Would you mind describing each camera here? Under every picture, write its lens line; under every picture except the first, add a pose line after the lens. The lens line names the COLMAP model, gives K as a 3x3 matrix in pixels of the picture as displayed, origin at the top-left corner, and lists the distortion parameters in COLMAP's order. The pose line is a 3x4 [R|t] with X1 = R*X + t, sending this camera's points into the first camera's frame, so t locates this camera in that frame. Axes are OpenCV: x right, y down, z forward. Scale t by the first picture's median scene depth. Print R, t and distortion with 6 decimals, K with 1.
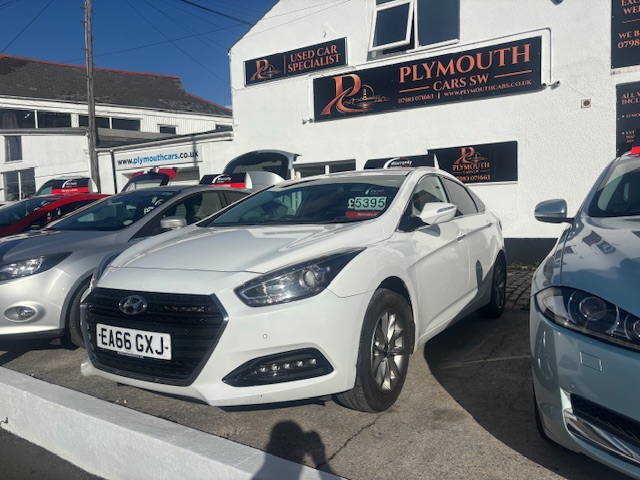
lens RADIAL K [[475.9, 0, 320.3], [0, 475.9, 238.5], [0, 0, 1]] dist [-0.012172, -0.005686]
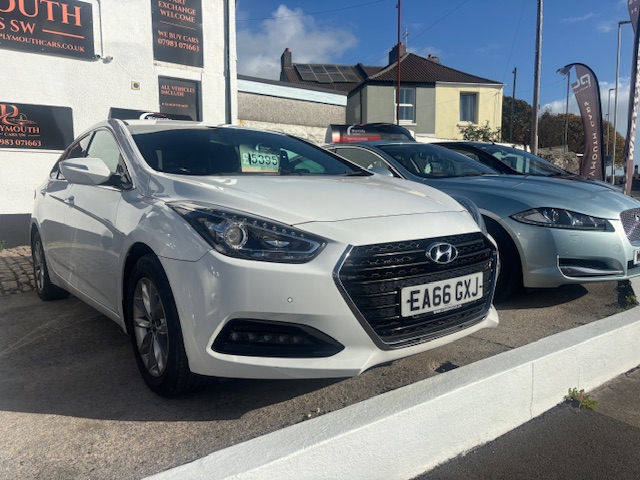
lens RADIAL K [[475.9, 0, 320.3], [0, 475.9, 242.1], [0, 0, 1]] dist [-0.012172, -0.005686]
pose [[0.351895, -0.074477, 0.933072, -1.094543], [0.034929, 0.997180, 0.066421, 0.045385], [-0.935388, 0.009218, 0.353504, 0.763429]]
